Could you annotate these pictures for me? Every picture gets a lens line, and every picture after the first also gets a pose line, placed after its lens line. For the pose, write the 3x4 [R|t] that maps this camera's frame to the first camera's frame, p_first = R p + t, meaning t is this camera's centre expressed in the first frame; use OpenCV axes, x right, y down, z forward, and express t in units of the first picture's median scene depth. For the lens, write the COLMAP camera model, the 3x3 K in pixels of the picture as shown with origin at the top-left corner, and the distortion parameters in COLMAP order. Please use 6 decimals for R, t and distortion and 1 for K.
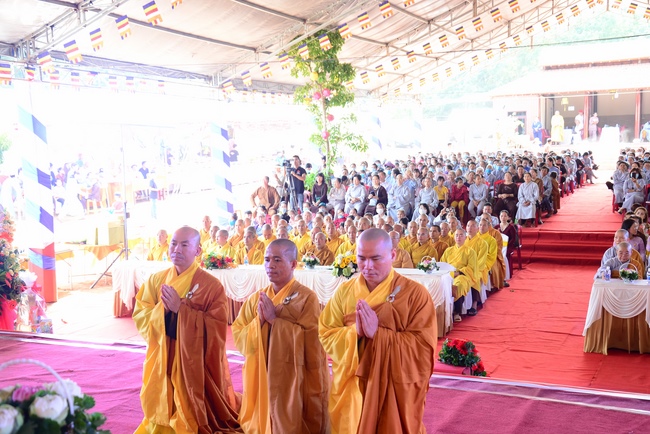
lens RADIAL K [[803.9, 0, 325.0], [0, 803.9, 217.0], [0, 0, 1]] dist [0.104516, 0.029417]
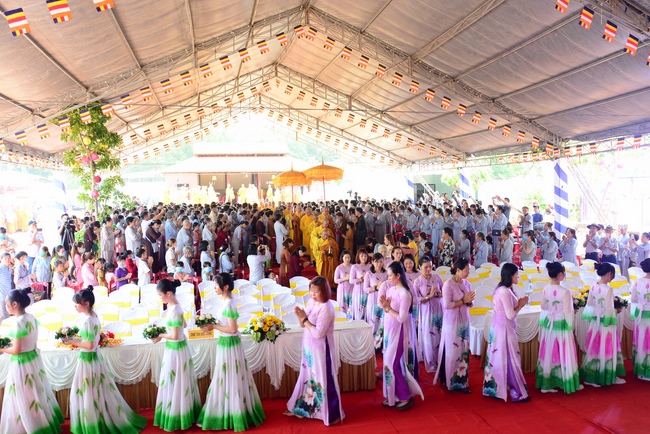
lens RADIAL K [[510.8, 0, 336.4], [0, 510.8, 222.4], [0, 0, 1]] dist [-0.156105, 0.123031]
pose [[0.811002, -0.016525, 0.584810, -0.129579], [0.054071, 0.997440, -0.046800, -0.014409], [-0.582539, 0.069576, 0.809819, 0.263457]]
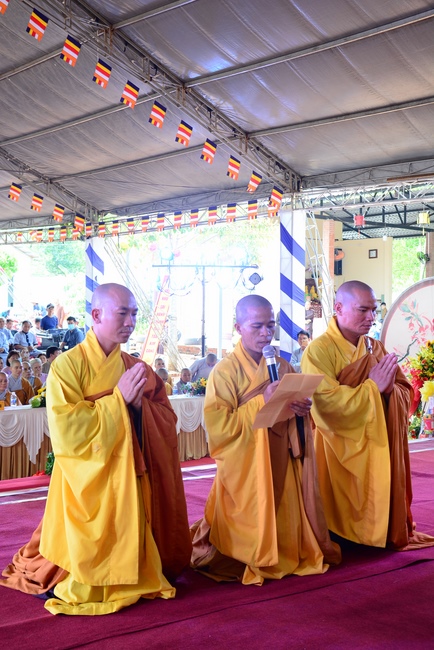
lens RADIAL K [[866.2, 0, 218.6], [0, 866.2, 314.9], [0, 0, 1]] dist [0.149751, 0.371596]
pose [[0.462767, 0.029096, 0.886002, -0.185995], [0.055698, 0.996532, -0.061817, 0.022173], [-0.884729, 0.077955, 0.459541, 0.117823]]
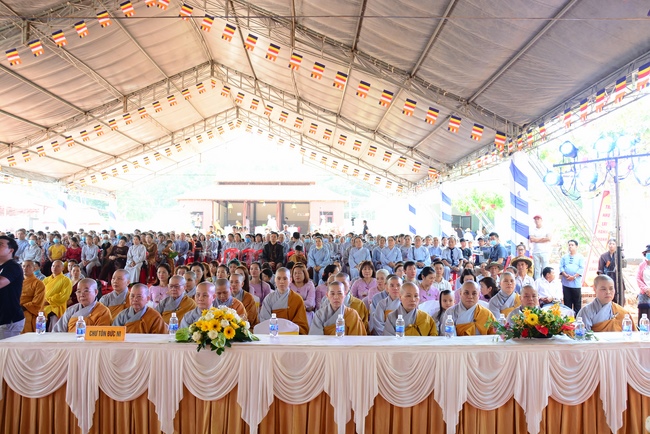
lens RADIAL K [[521.5, 0, 336.1], [0, 521.5, 223.3], [0, 0, 1]] dist [-0.152498, 0.129966]
pose [[0.909664, 0.049022, 0.412442, 0.193043], [0.009523, 0.990288, -0.138707, 0.022689], [-0.415236, 0.130104, 0.900362, 0.260102]]
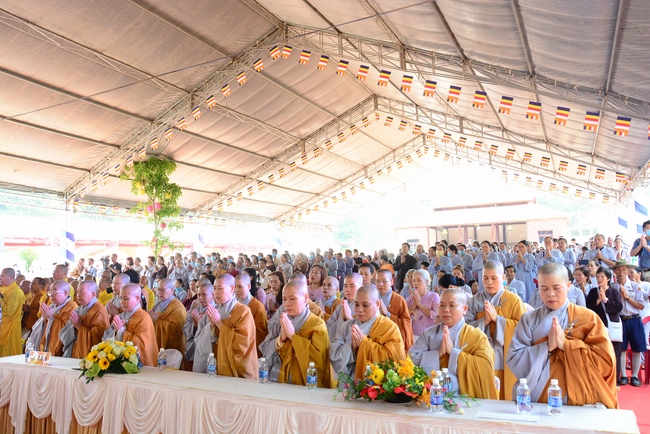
lens RADIAL K [[510.8, 0, 336.4], [0, 510.8, 222.4], [0, 0, 1]] dist [-0.156105, 0.123031]
pose [[0.997812, -0.004935, -0.065925, 0.335098], [-0.007640, 0.981921, -0.189138, 0.017321], [0.065667, 0.189227, 0.979735, 0.256650]]
